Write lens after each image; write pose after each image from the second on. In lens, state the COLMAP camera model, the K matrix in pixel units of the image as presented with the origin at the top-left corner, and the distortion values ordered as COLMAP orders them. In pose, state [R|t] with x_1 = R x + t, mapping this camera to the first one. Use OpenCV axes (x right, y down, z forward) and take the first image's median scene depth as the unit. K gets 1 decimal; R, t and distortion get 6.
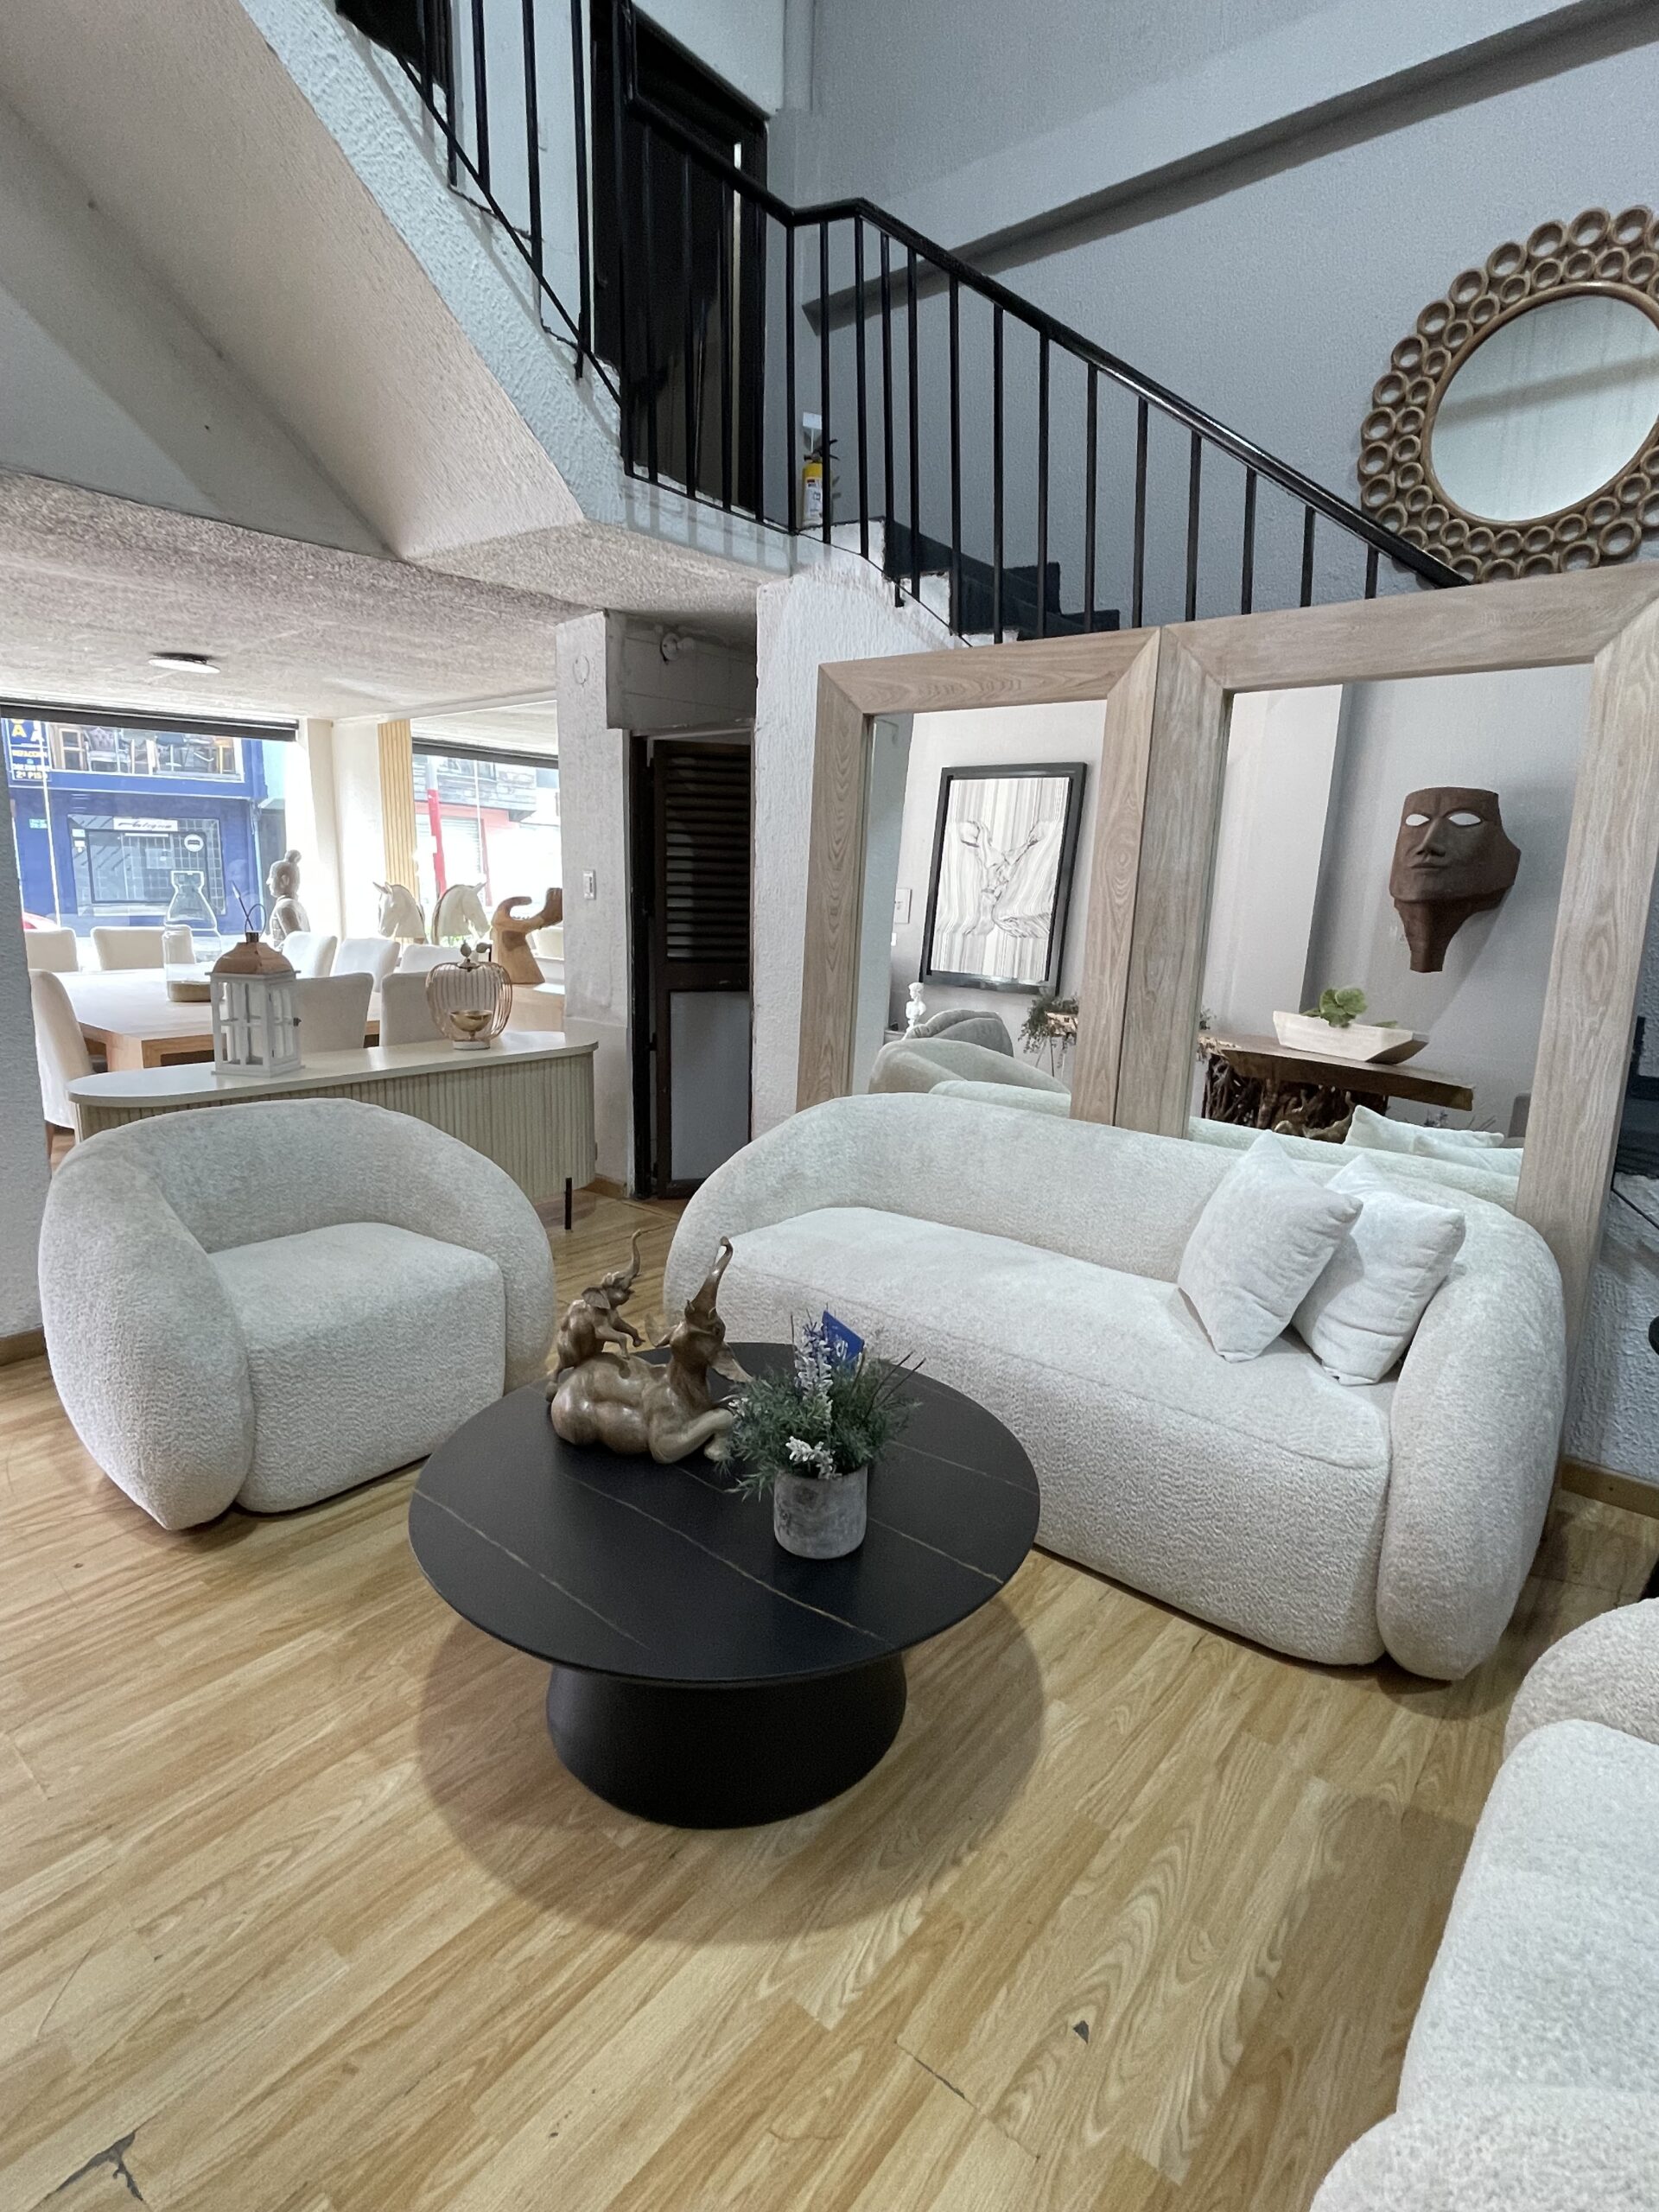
lens RADIAL K [[1109.6, 0, 829.5], [0, 1109.6, 1106.0], [0, 0, 1]] dist [-0.001217, -0.000545]
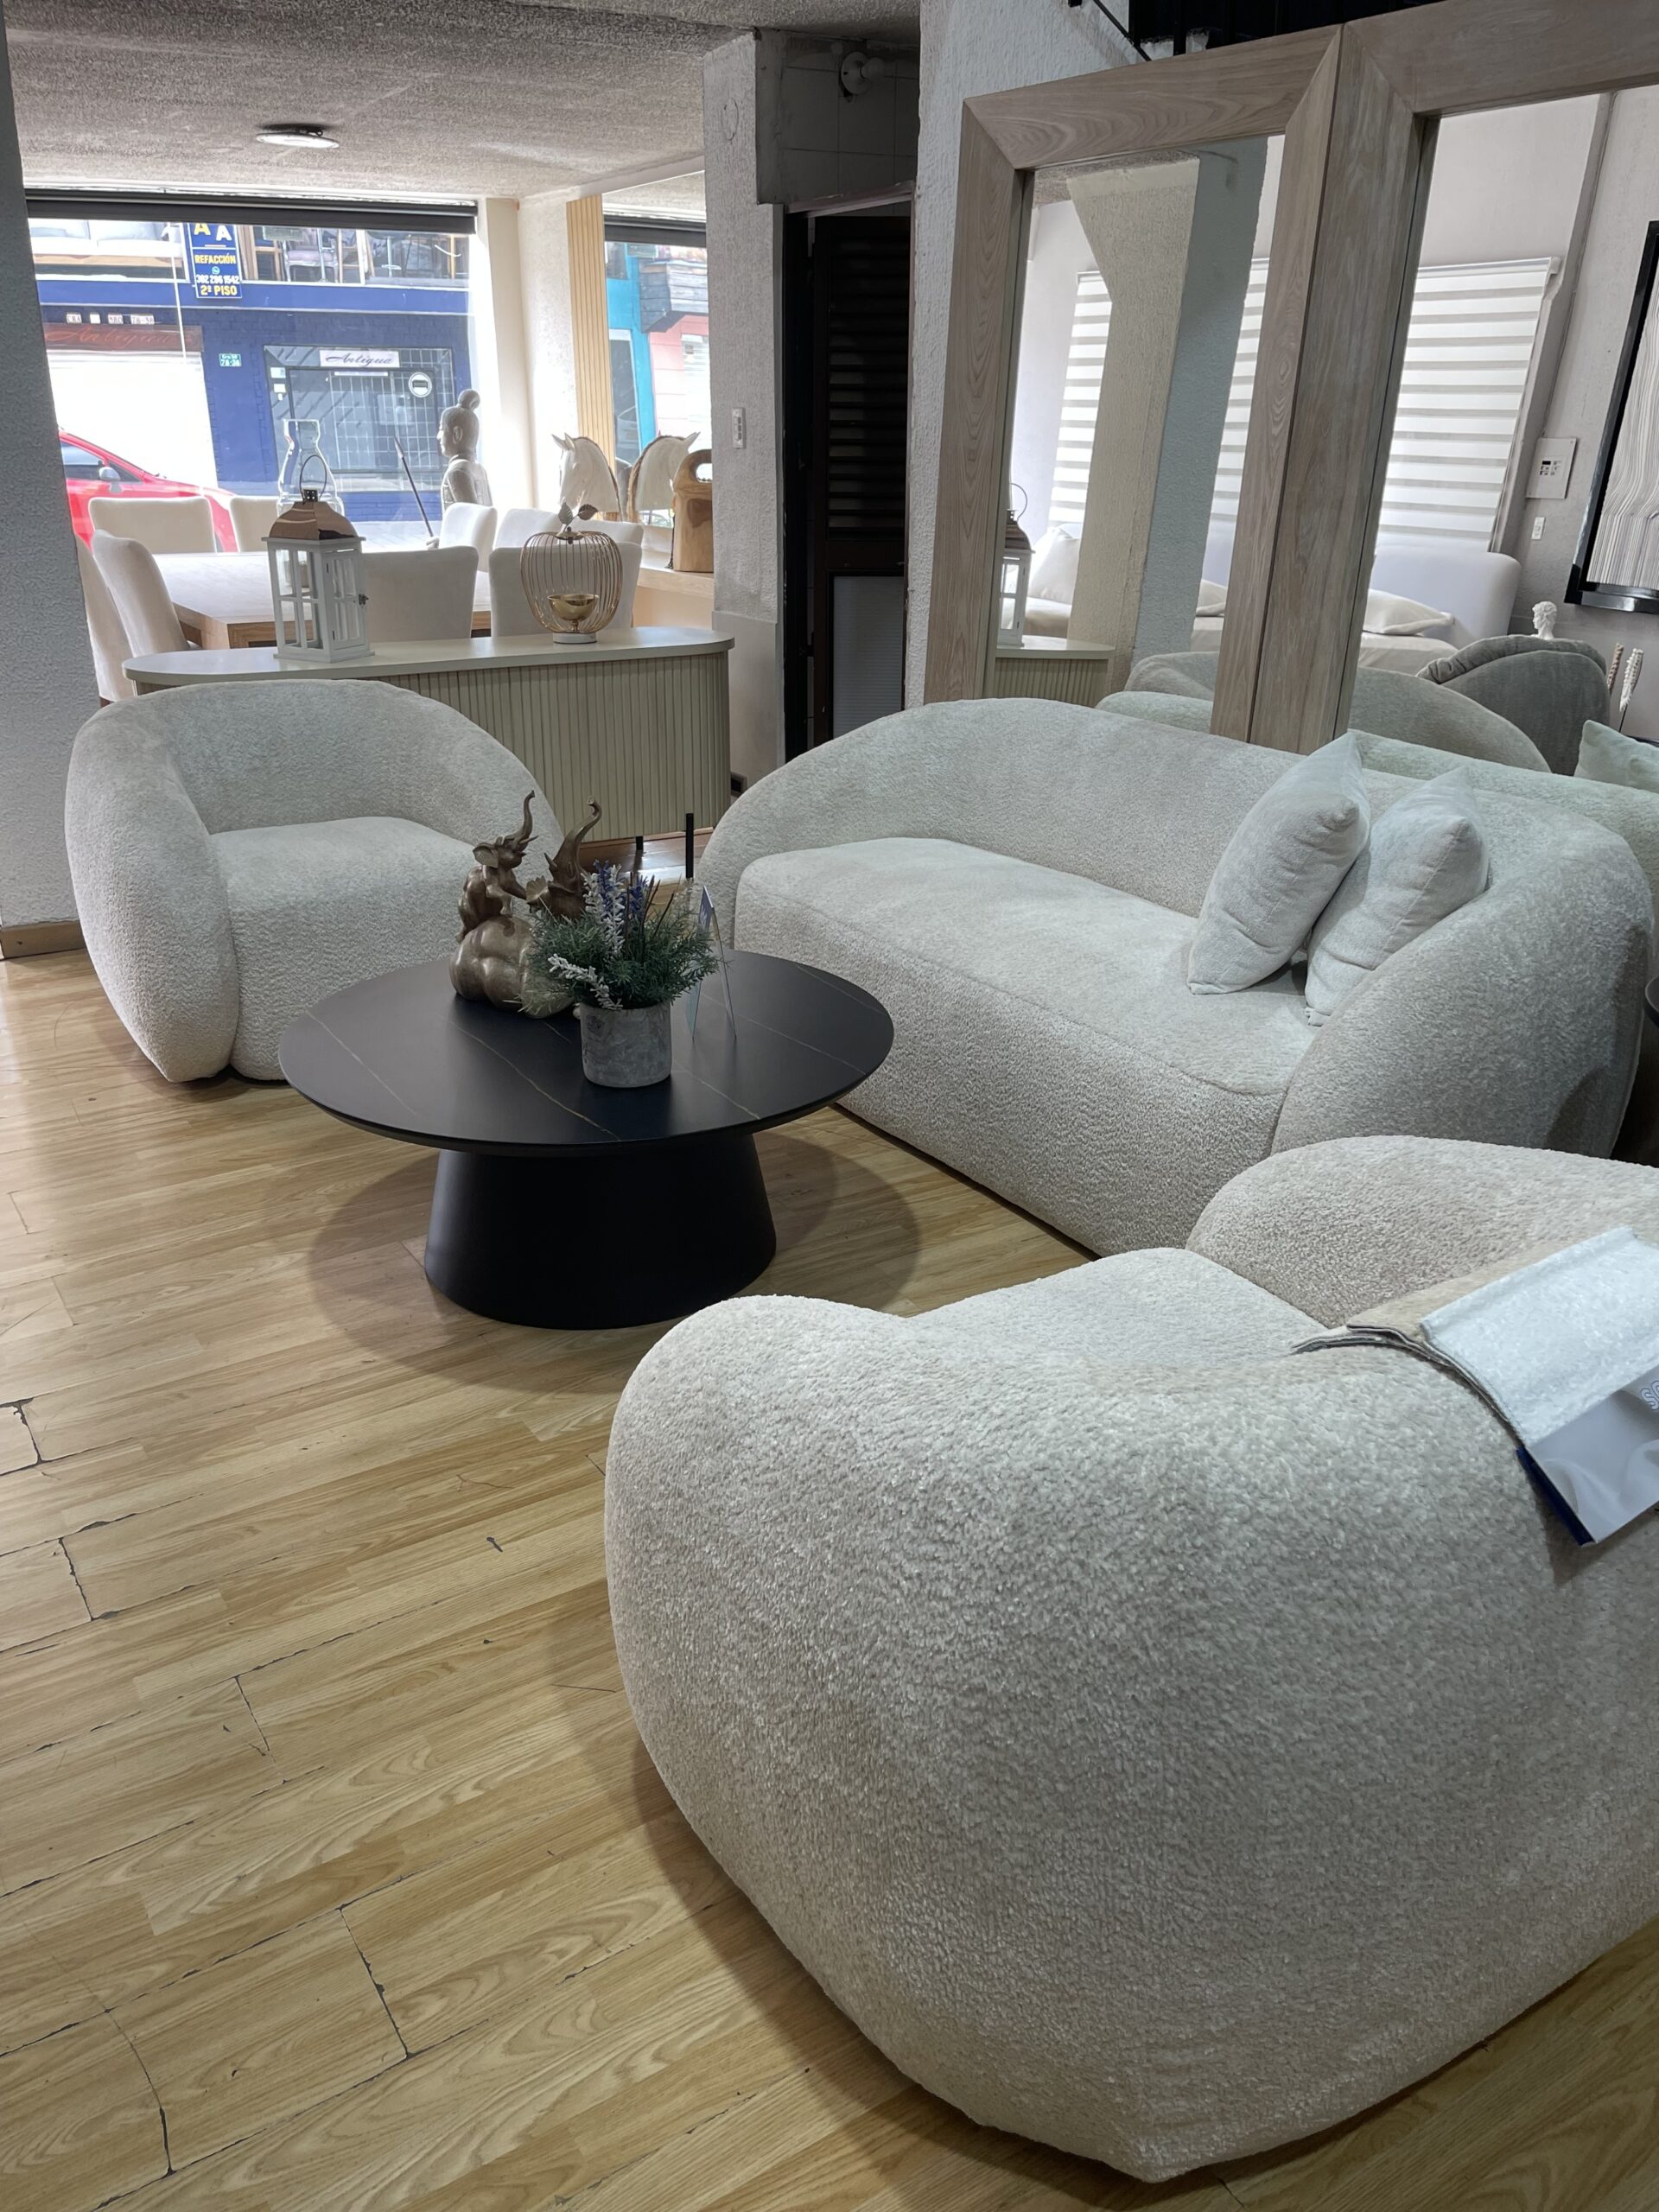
lens RADIAL K [[1668.2, 0, 820.6], [0, 1668.2, 1102.8], [0, 0, 1]] dist [0.082739, -0.098853]
pose [[0.951695, 0.097277, -0.291230, 0.330235], [-0.044029, 0.981920, 0.184103, 0.061121], [0.303873, -0.162387, 0.938771, -0.224900]]
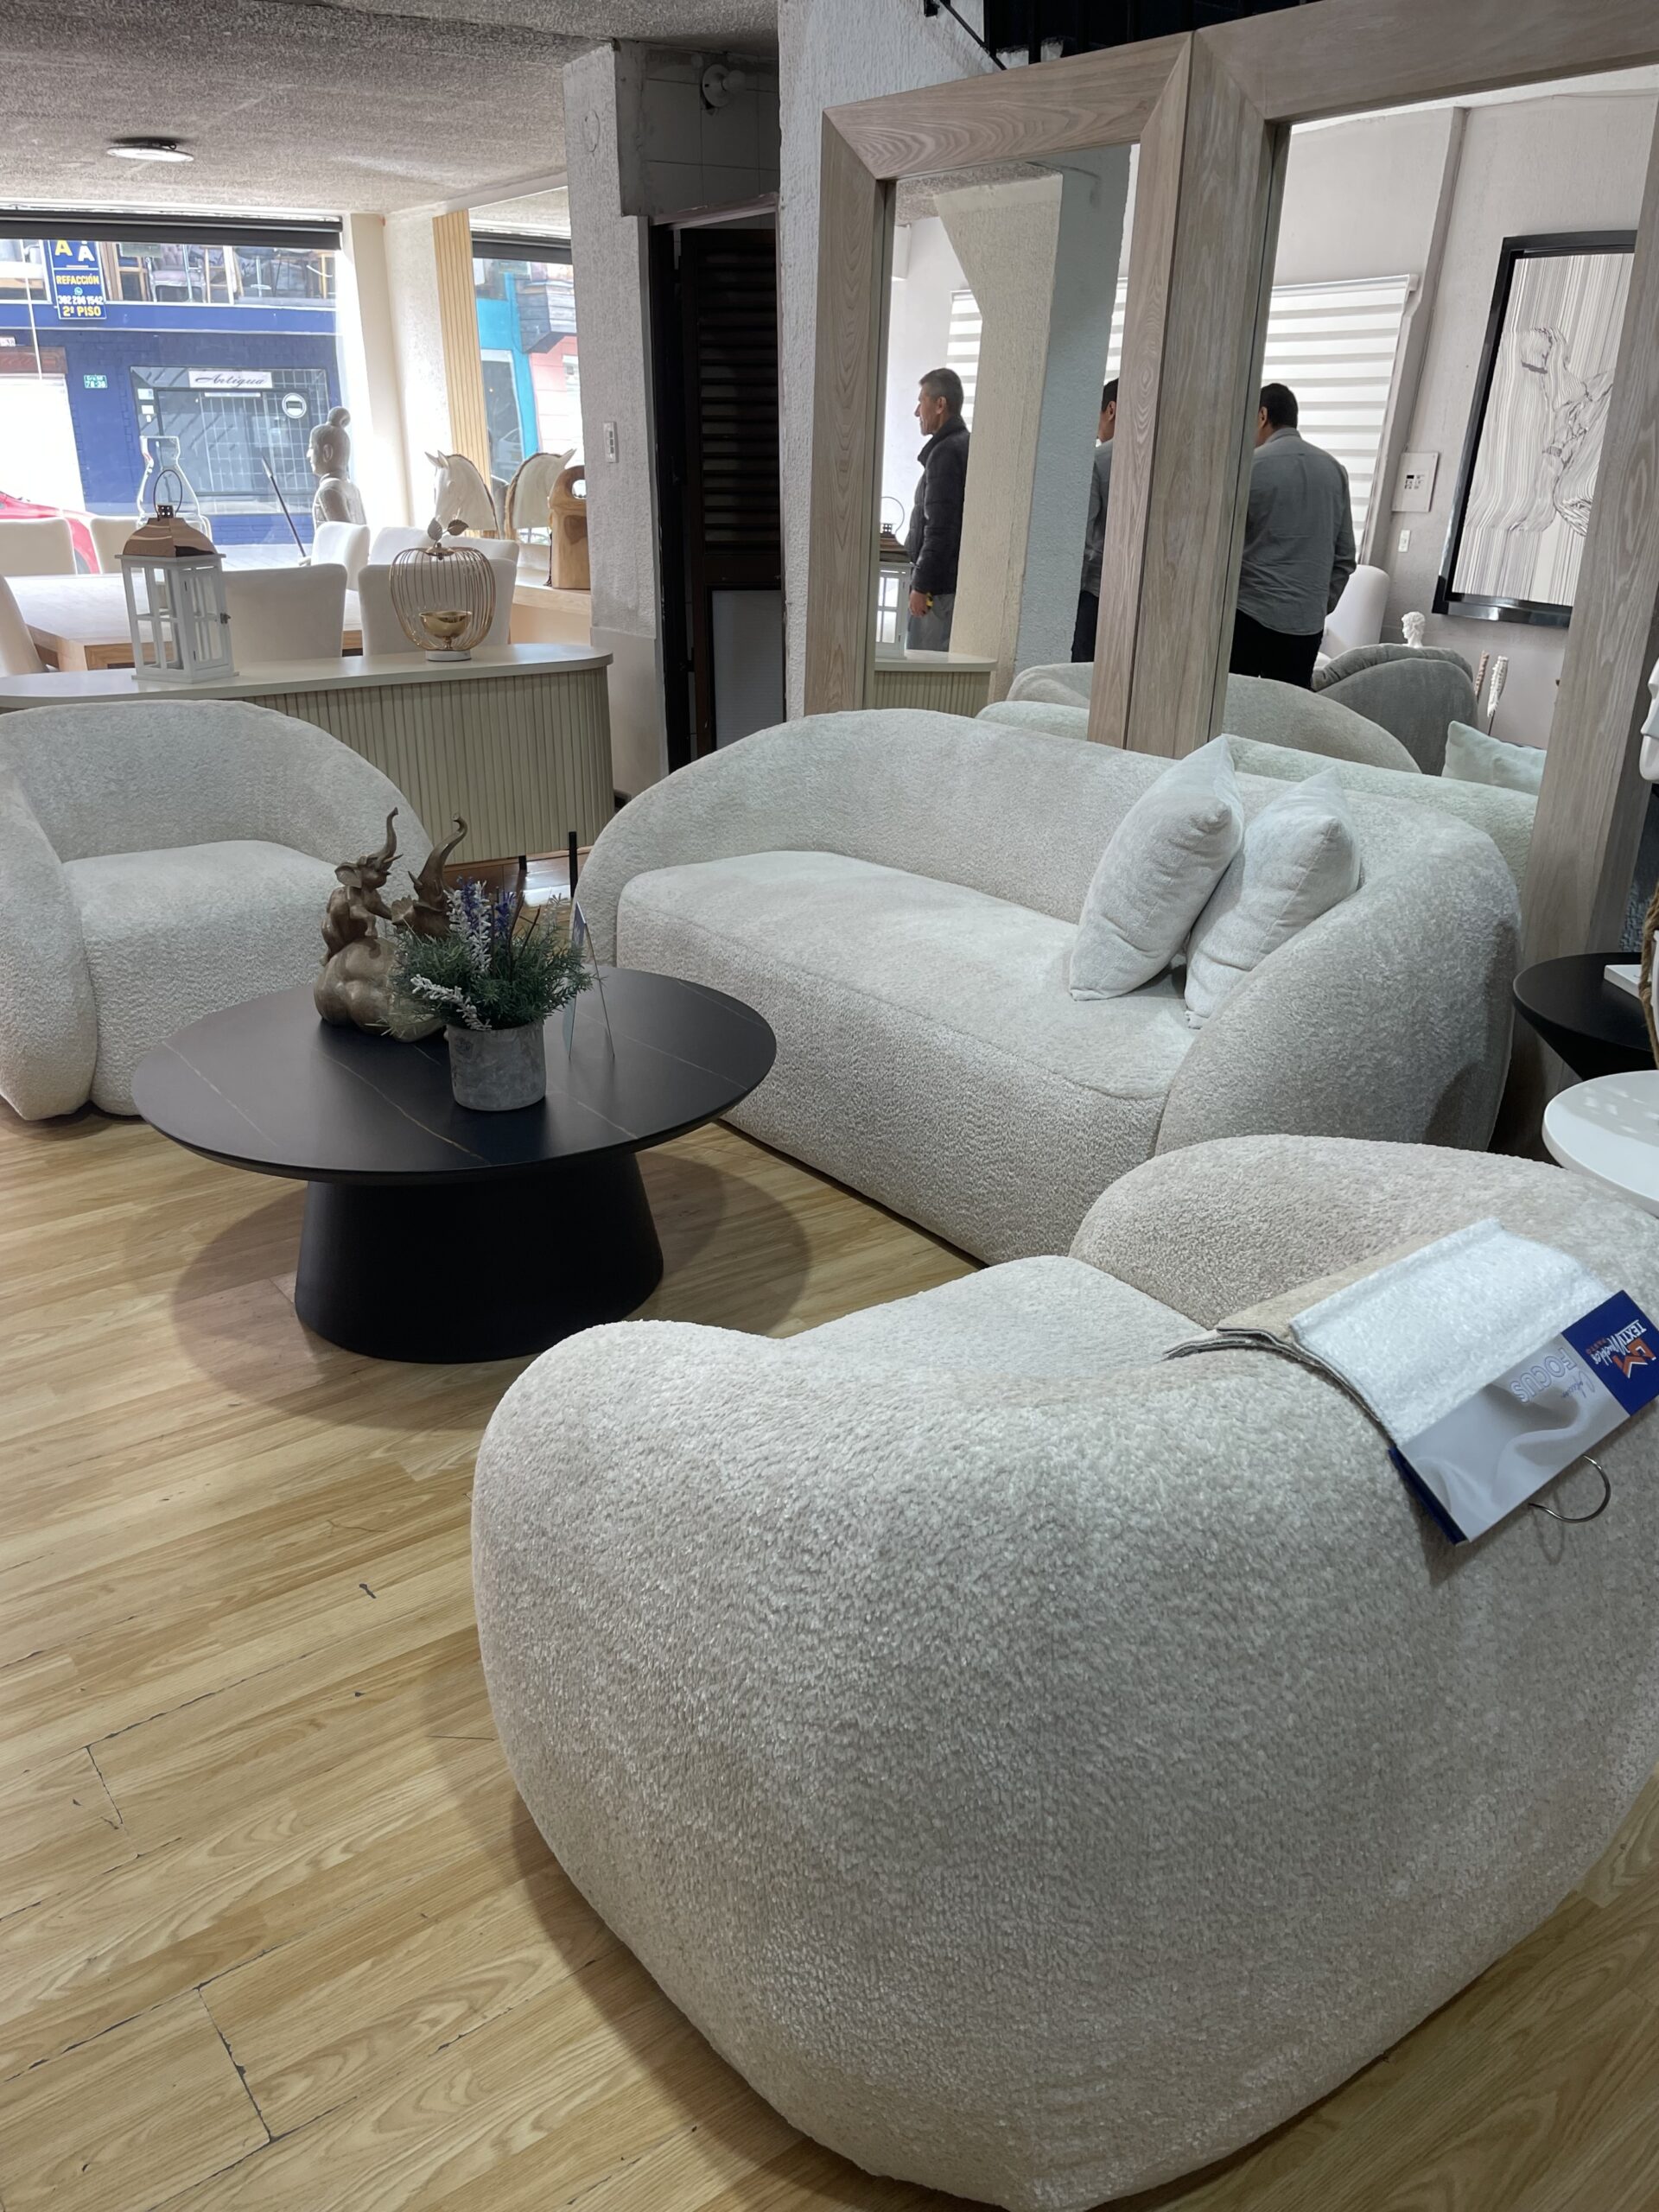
lens RADIAL K [[1668.8, 0, 829.5], [0, 1668.8, 1106.0], [0, 0, 1]] dist [0.083469, -0.099378]
pose [[0.970194, 0.065784, -0.233232, 0.337819], [-0.025203, 0.984621, 0.172877, 0.064960], [0.241017, -0.161846, 0.956931, -0.207134]]
